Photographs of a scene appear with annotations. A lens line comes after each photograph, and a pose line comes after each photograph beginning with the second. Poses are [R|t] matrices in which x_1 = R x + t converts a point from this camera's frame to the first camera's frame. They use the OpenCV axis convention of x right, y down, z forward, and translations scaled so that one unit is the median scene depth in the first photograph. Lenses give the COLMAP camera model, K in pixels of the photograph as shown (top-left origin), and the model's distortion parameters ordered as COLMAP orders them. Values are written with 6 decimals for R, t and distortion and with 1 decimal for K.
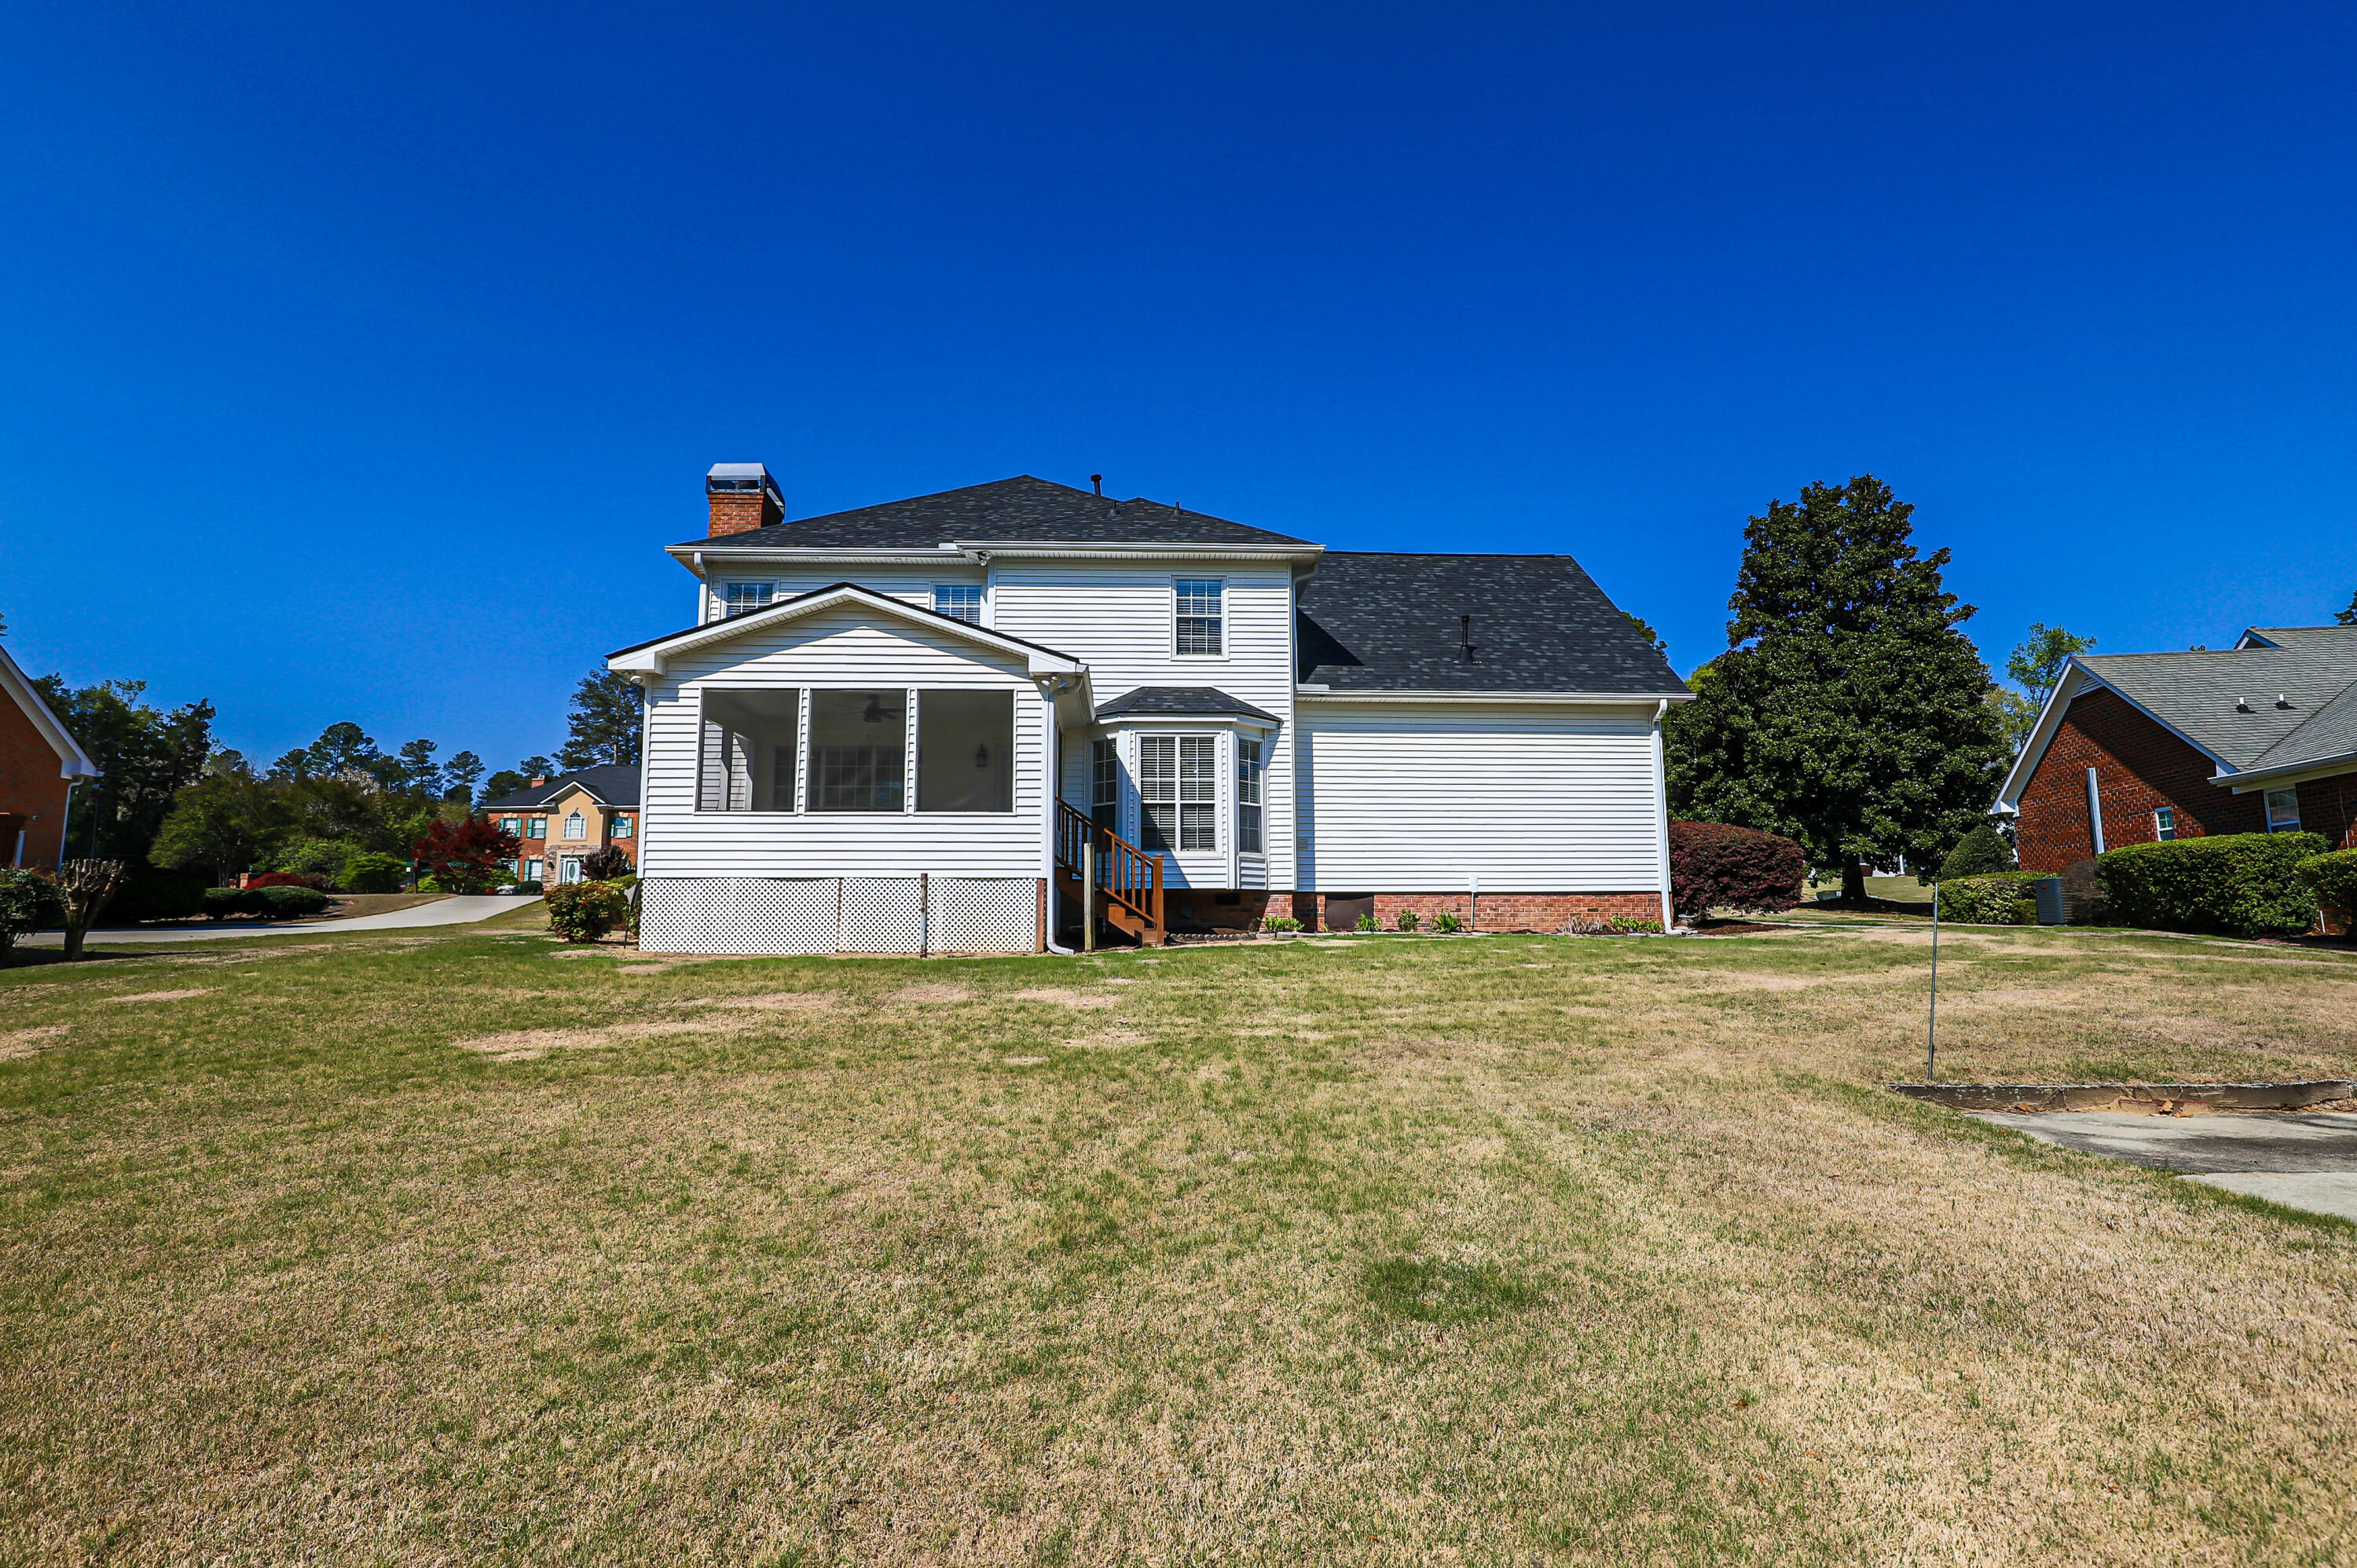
lens RADIAL K [[1170.7, 0, 1198.1], [0, 1170.7, 779.2], [0, 0, 1]] dist [-0.039497, 0.009934]
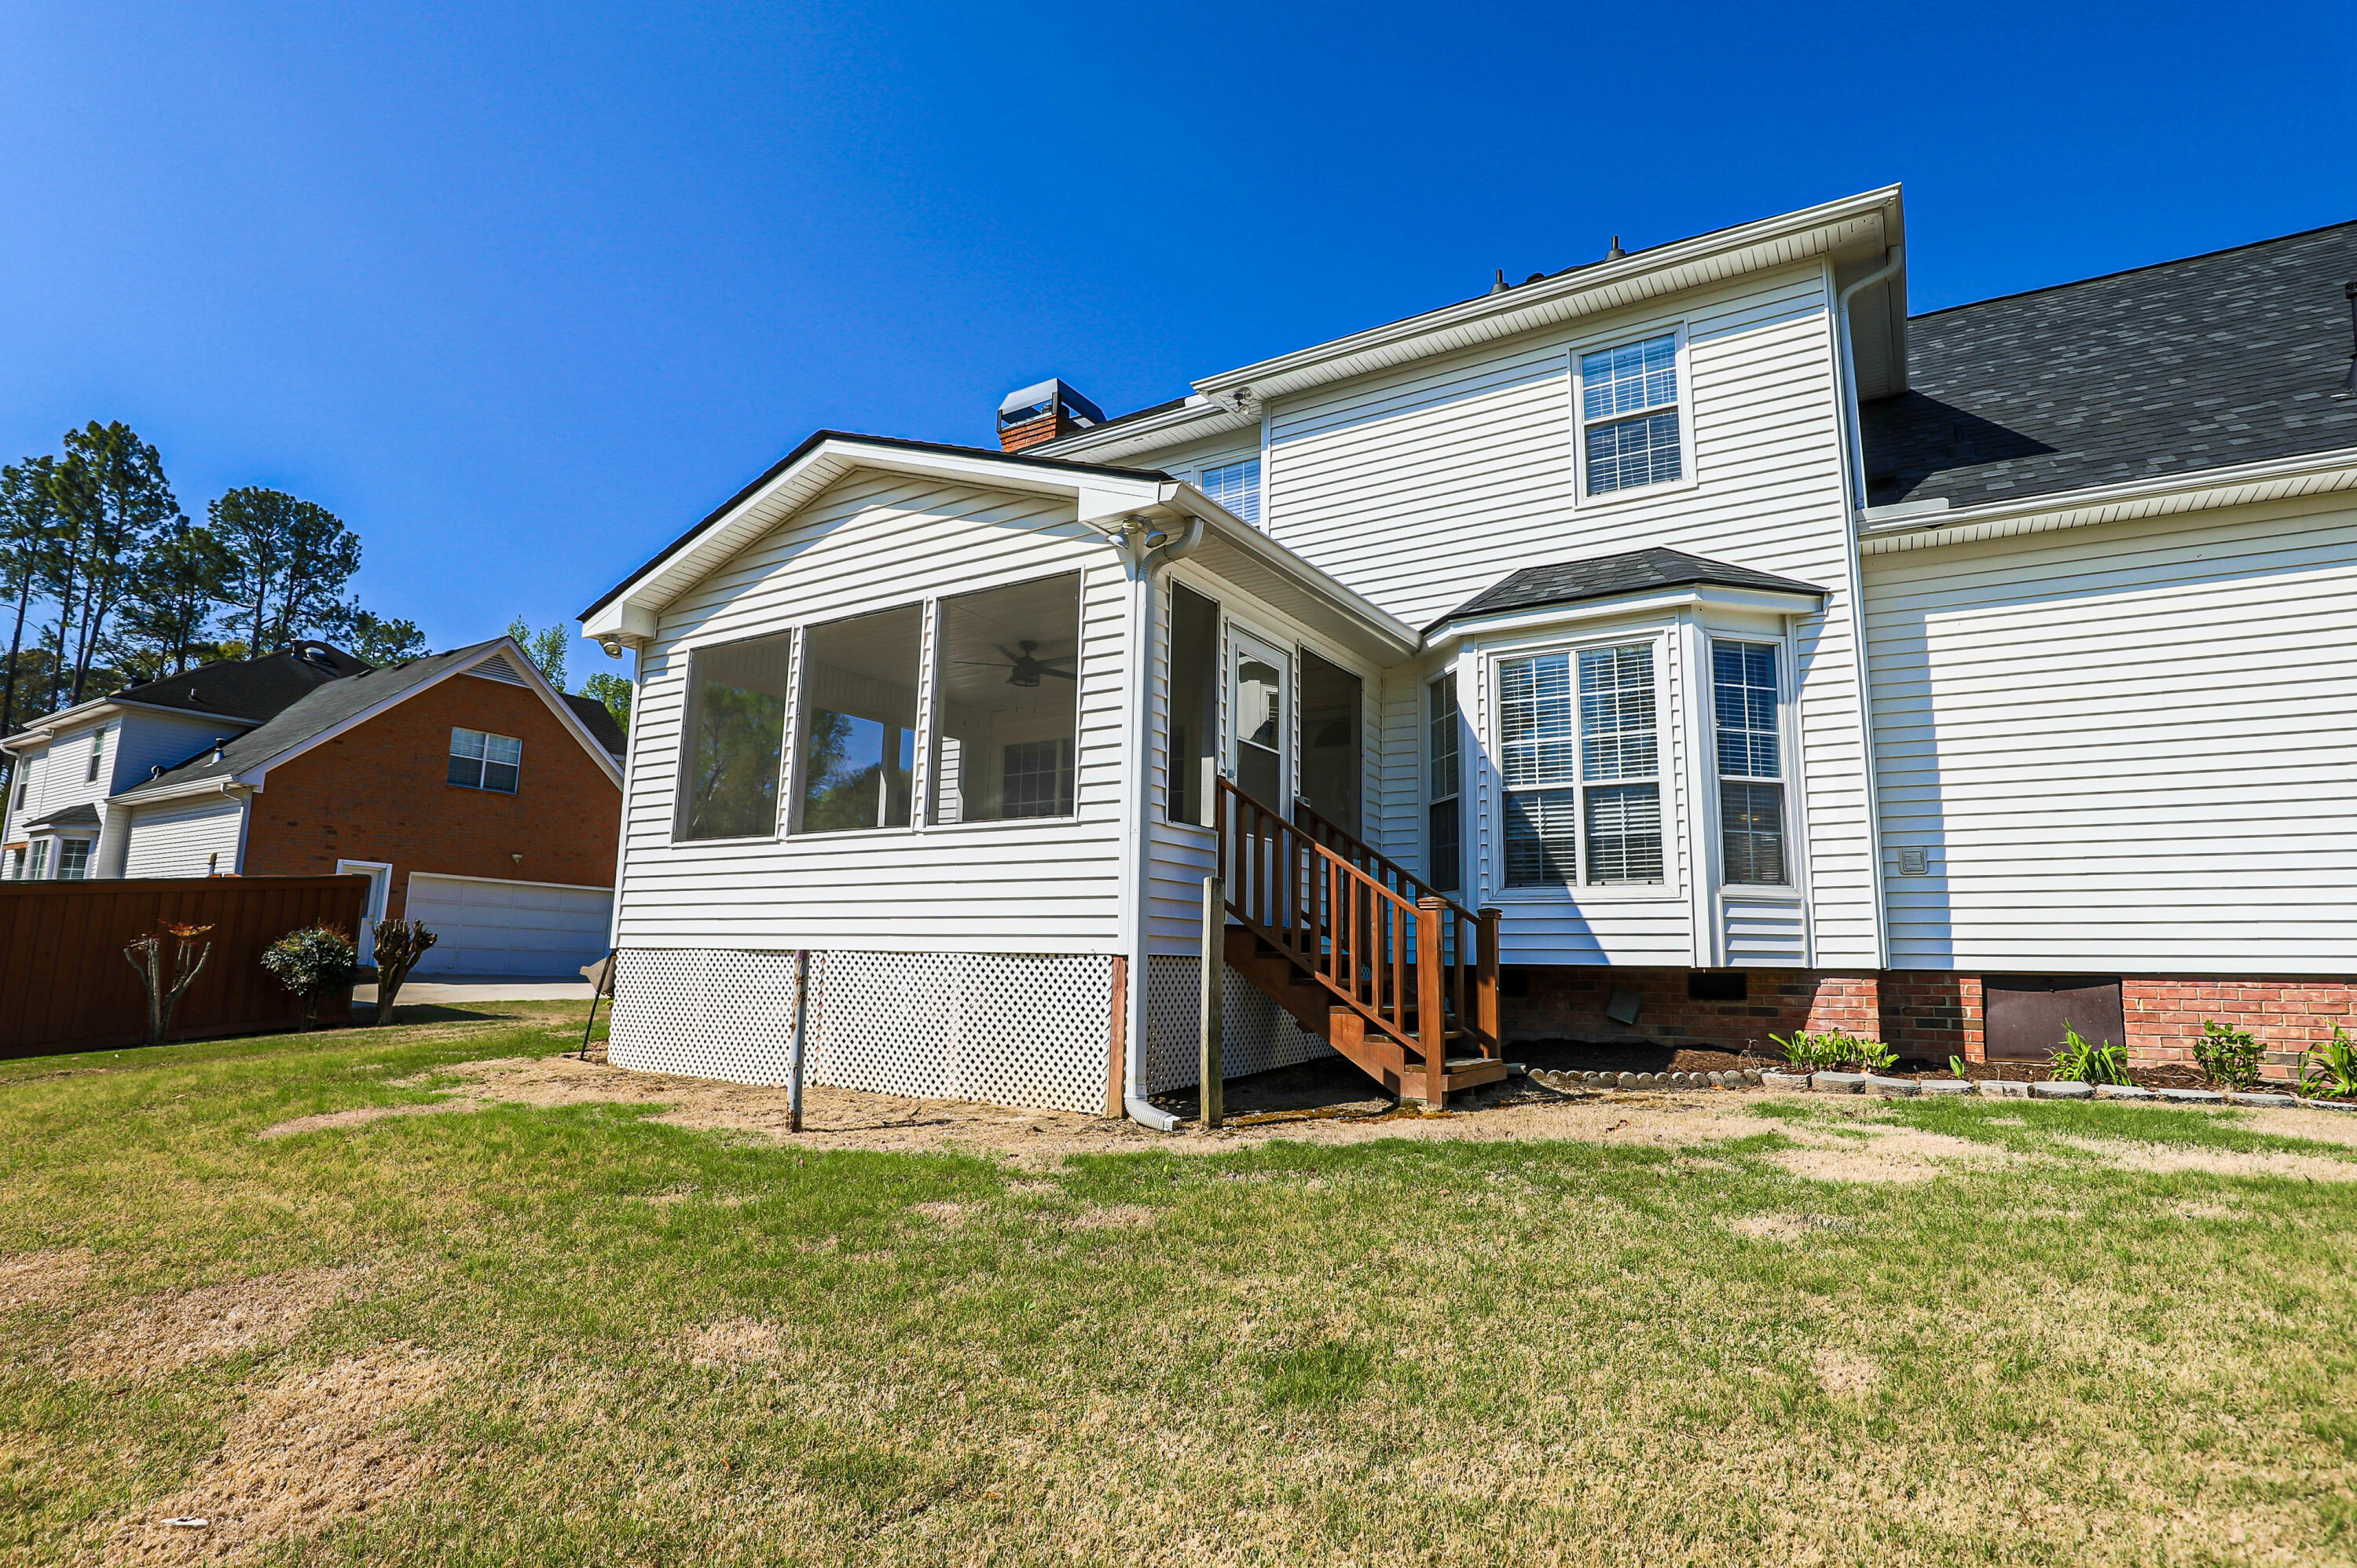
lens RADIAL K [[1170.7, 0, 1198.1], [0, 1170.7, 779.2], [0, 0, 1]] dist [-0.039497, 0.009934]
pose [[0.814394, -0.073476, -0.575642, 0.129940], [0.056636, 0.997280, -0.047168, 0.030808], [0.577542, 0.005811, 0.816340, 0.509254]]
